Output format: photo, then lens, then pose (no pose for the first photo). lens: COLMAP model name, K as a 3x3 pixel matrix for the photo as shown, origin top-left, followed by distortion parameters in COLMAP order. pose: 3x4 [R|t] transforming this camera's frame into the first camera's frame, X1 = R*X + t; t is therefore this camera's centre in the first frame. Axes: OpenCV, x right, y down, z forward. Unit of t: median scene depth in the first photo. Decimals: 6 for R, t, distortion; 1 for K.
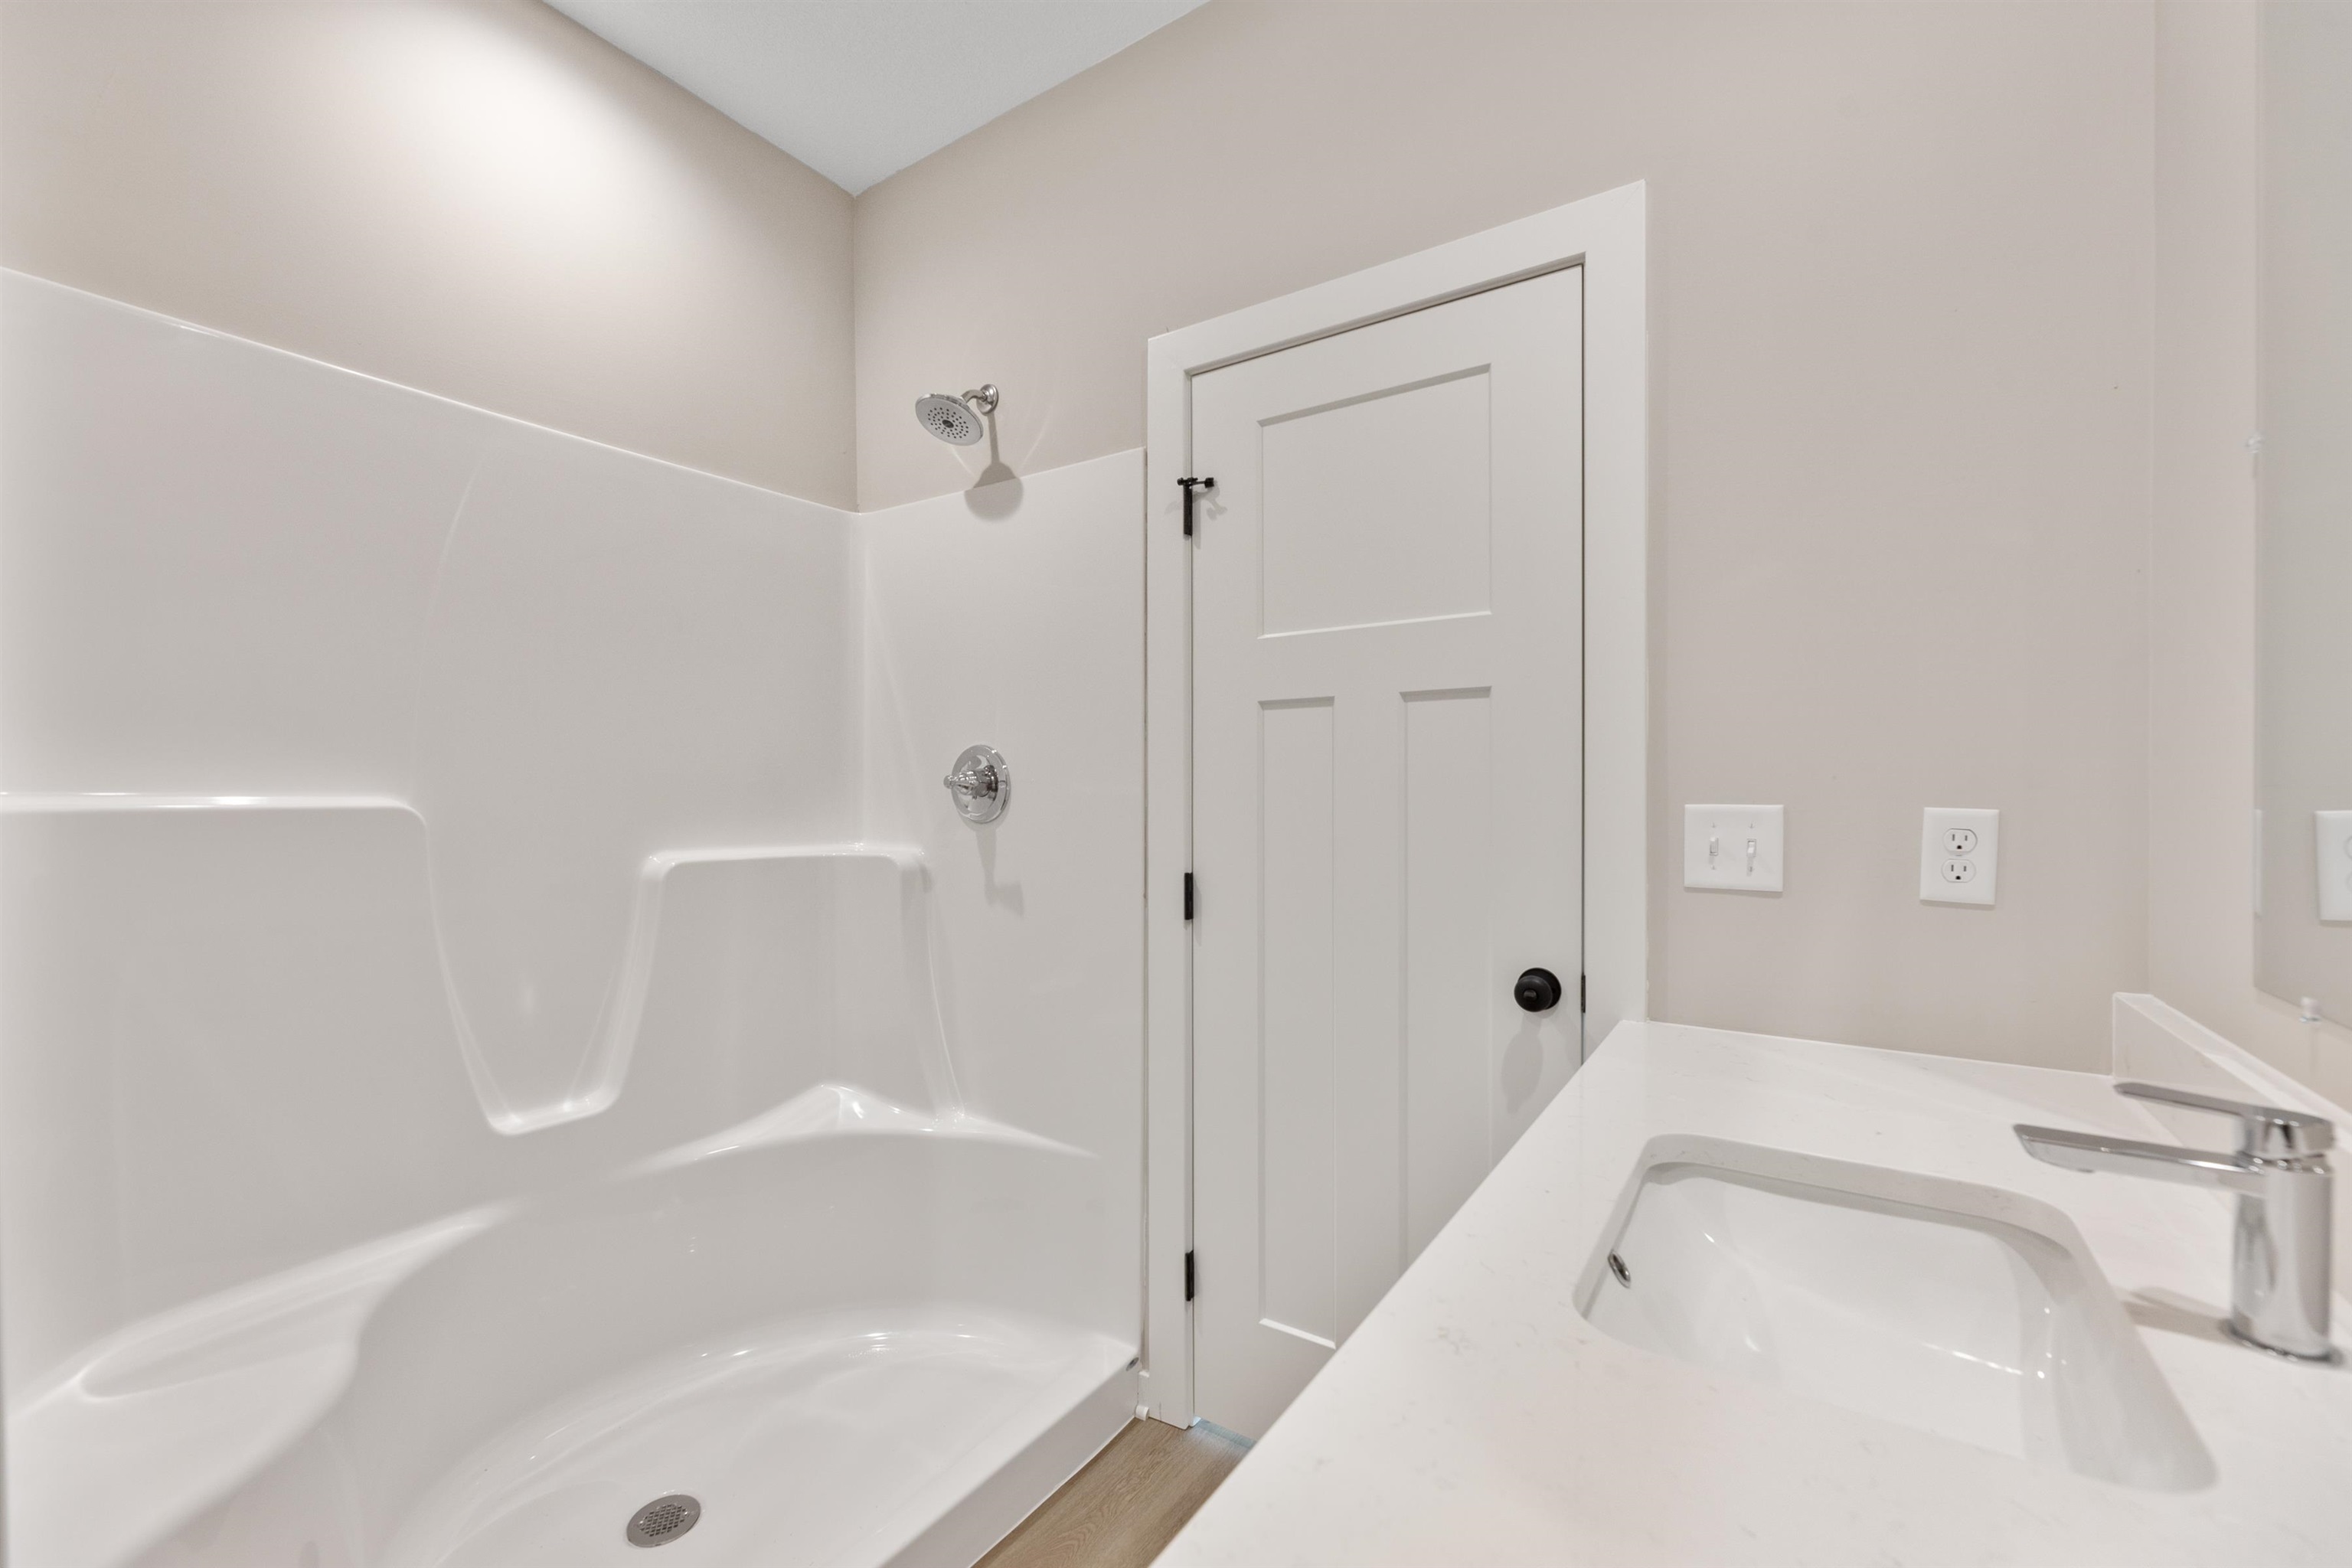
lens RADIAL K [[967.4, 0, 1172.7], [0, 967.4, 793.8], [0, 0, 1]] dist [-0.002304, 0.000763]
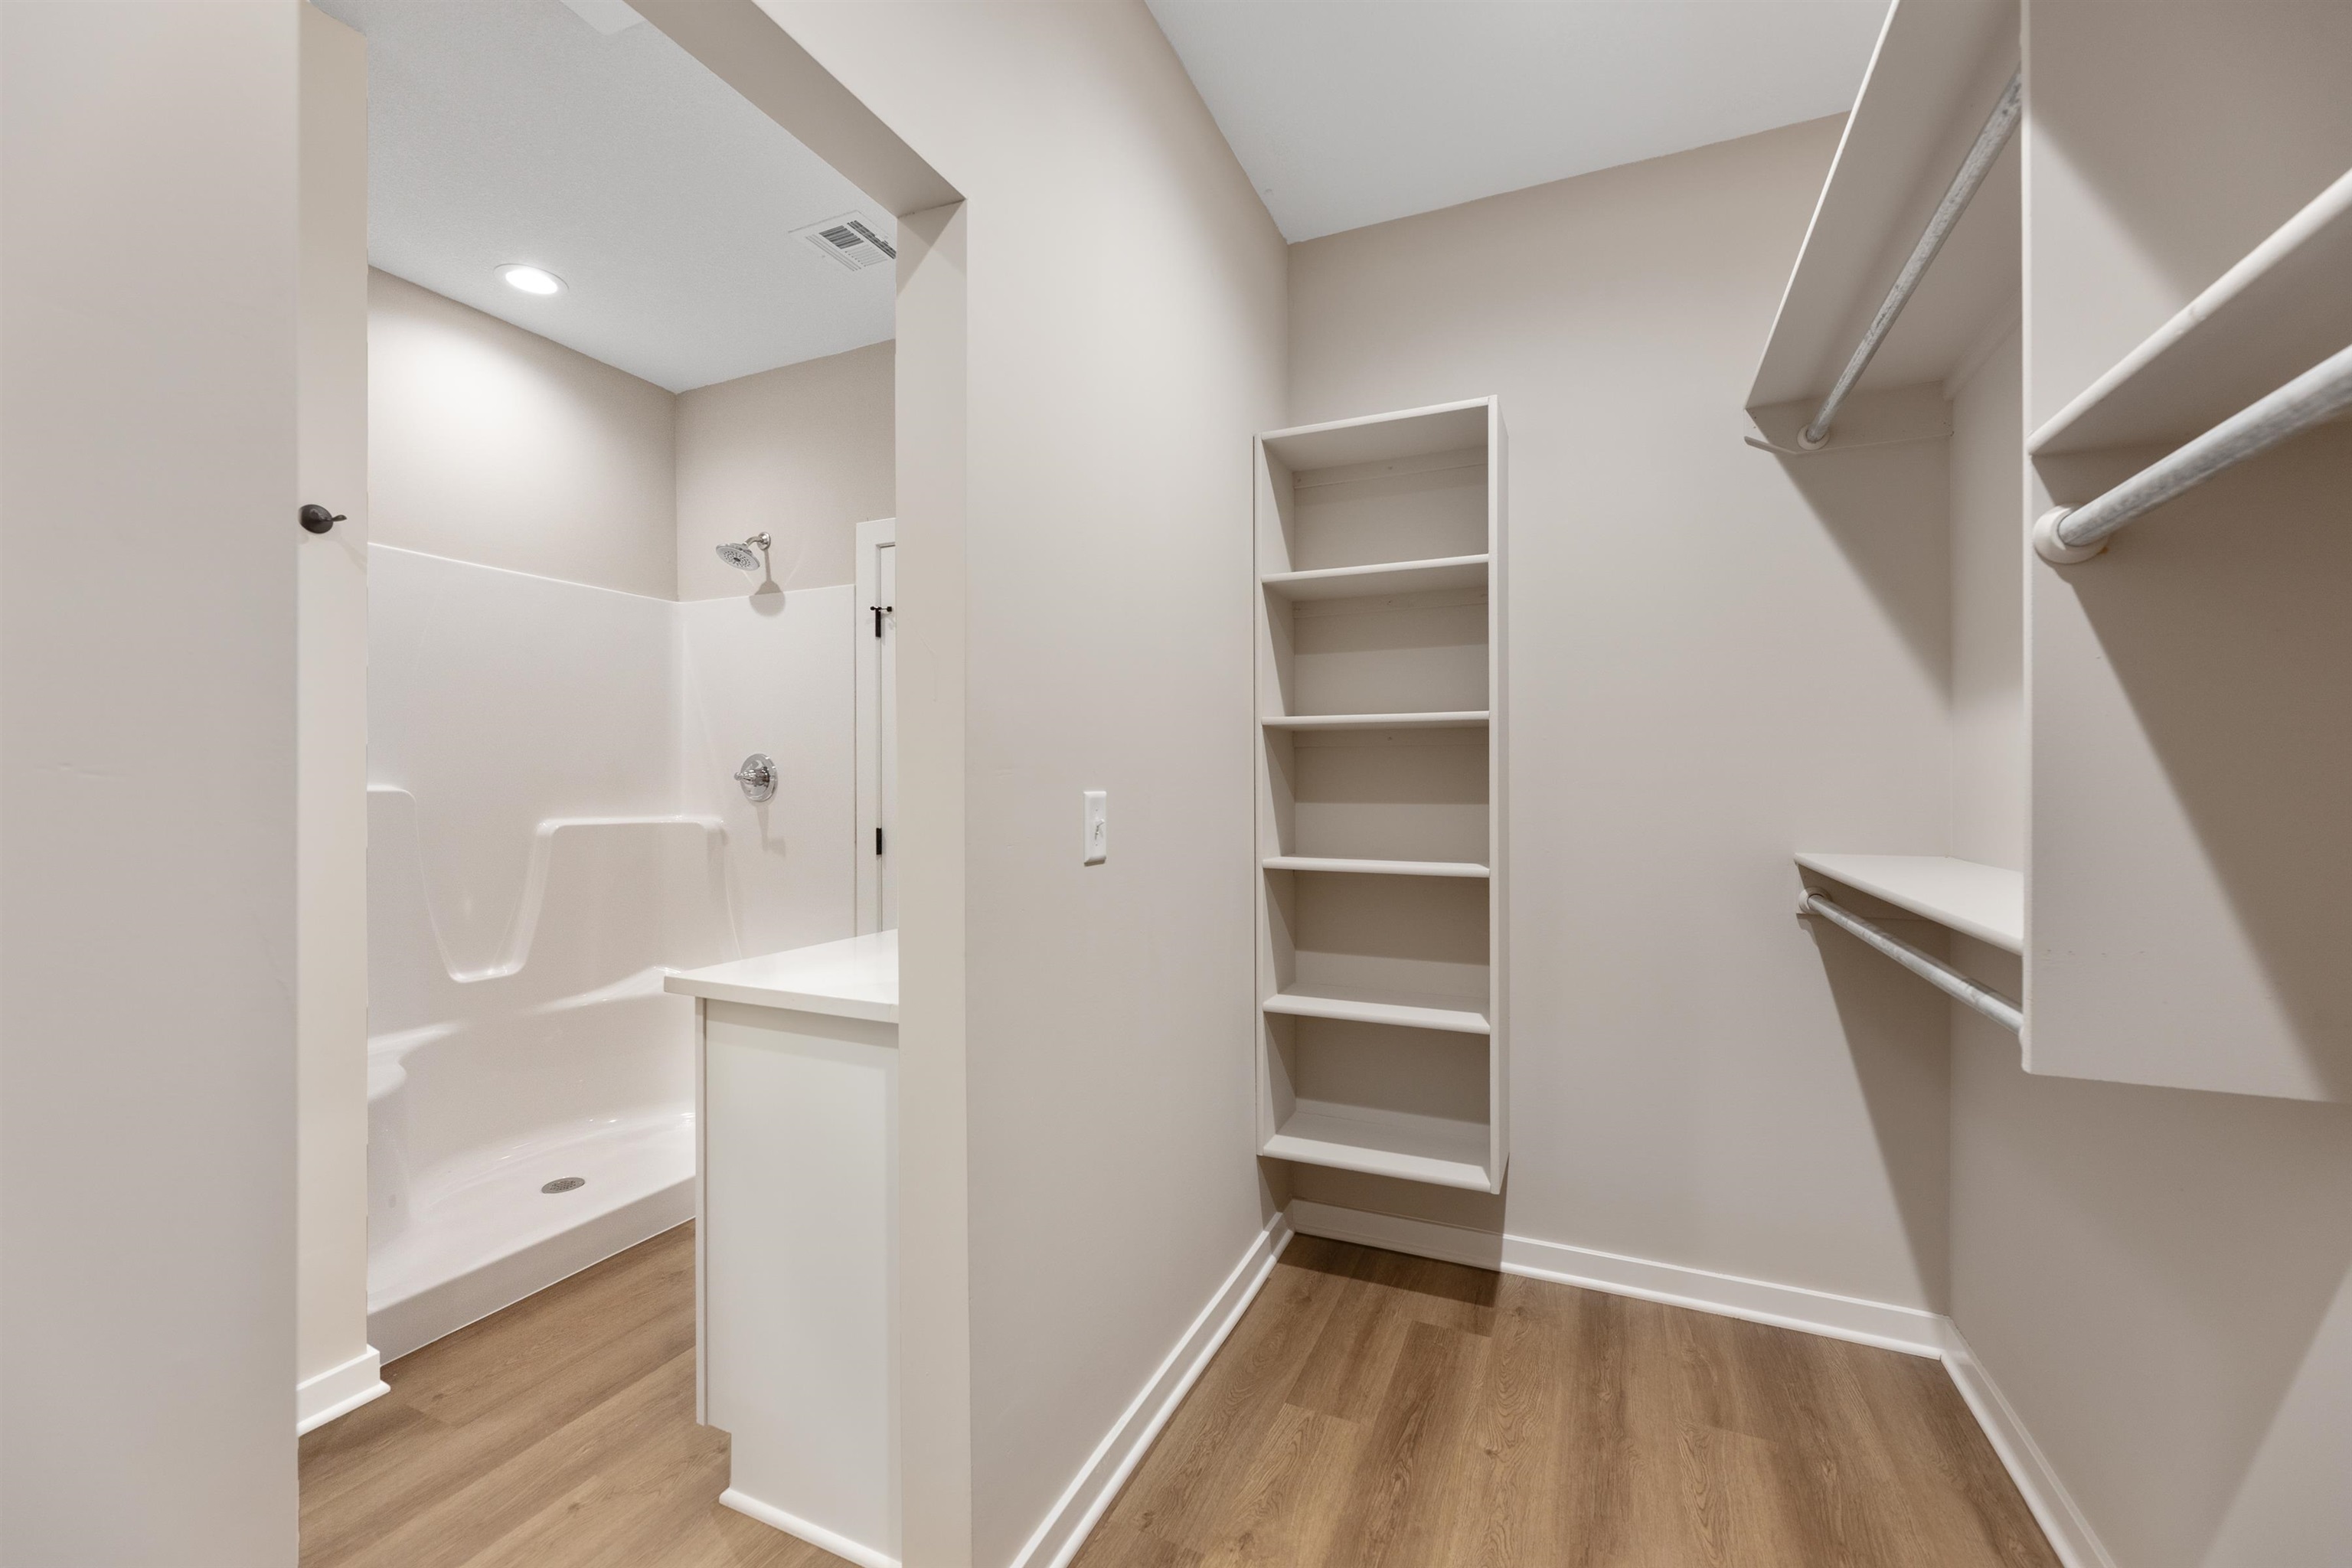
lens RADIAL K [[967.4, 0, 1174.7], [0, 967.4, 781.8], [0, 0, 1]] dist [-0.002304, 0.000763]
pose [[0.987158, 0.002857, 0.159724, 0.182384], [-0.002921, 0.999996, 0.000165, -0.004541], [-0.159723, -0.000630, 0.987162, -0.563480]]
